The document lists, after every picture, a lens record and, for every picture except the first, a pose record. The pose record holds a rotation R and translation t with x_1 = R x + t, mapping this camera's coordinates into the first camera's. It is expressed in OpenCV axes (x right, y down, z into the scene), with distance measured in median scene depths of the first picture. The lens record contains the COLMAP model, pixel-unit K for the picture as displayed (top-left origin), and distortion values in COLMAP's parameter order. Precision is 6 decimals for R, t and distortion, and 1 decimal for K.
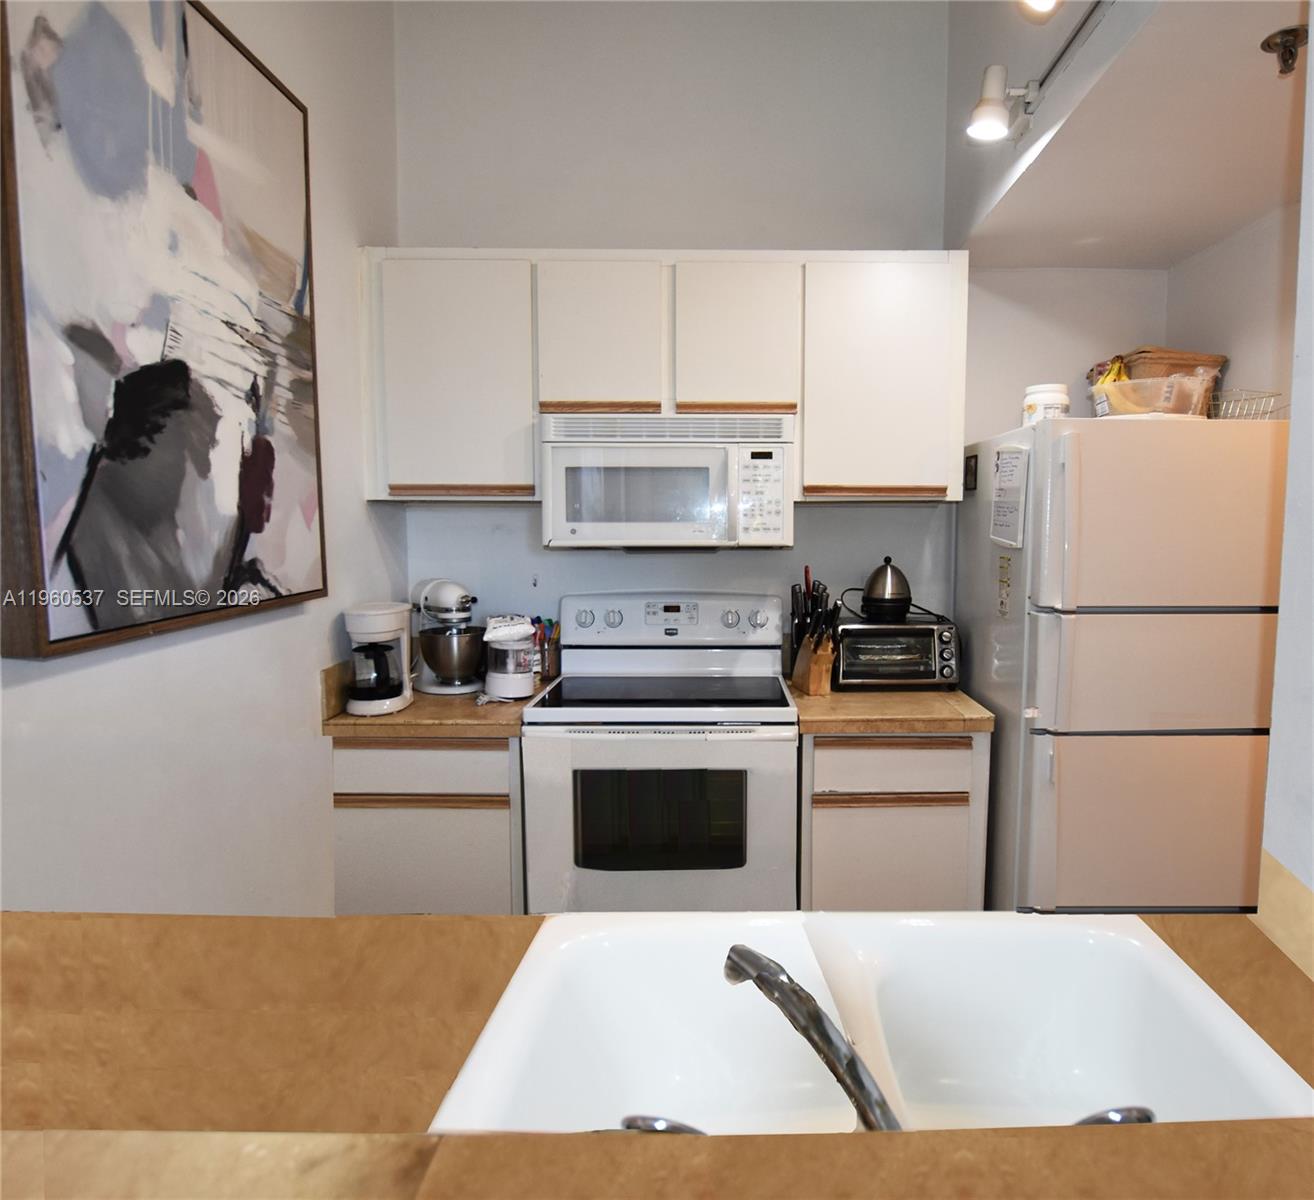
lens RADIAL K [[846.5, 0, 655.2], [0, 846.5, 594.4], [0, 0, 1]] dist [-0.003341, -0.001138]
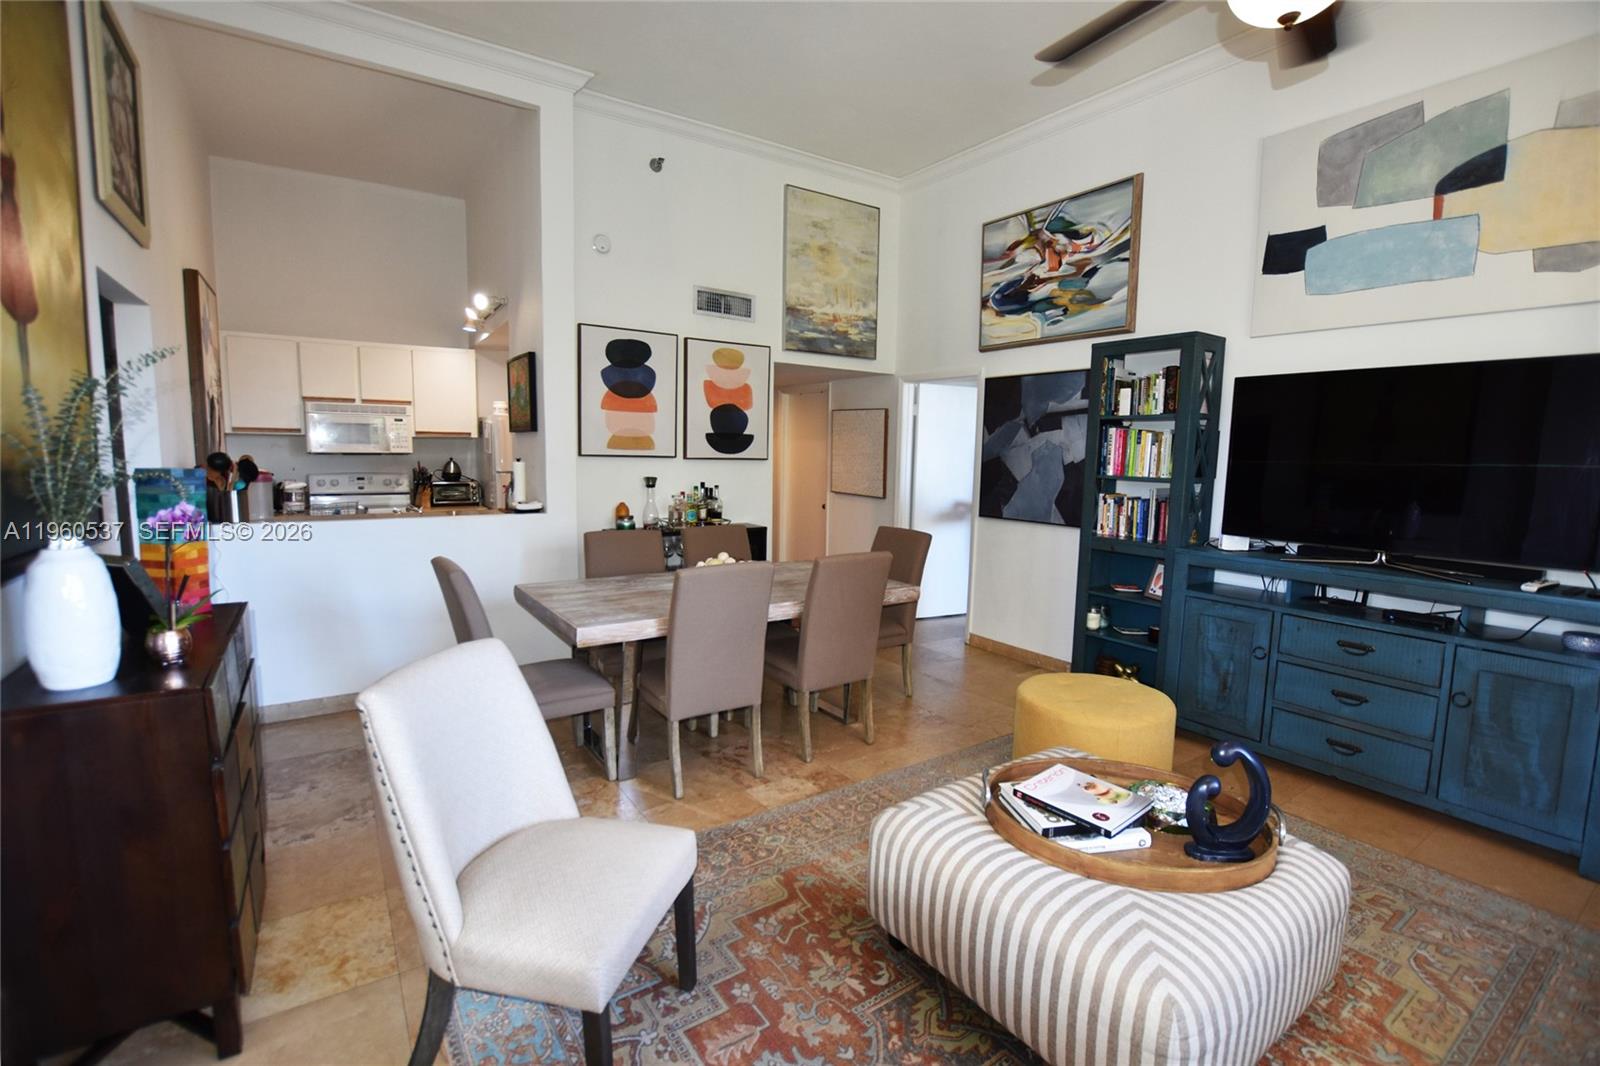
lens RADIAL K [[729.7, 0, 793.4], [0, 729.7, 523.1], [0, 0, 1]] dist [-0.014454, 0.000908]
pose [[0.802020, -0.048864, 0.595295, -0.365265], [0.037021, 0.998799, 0.032109, 0.194936], [-0.596149, -0.003714, 0.802865, -2.276320]]
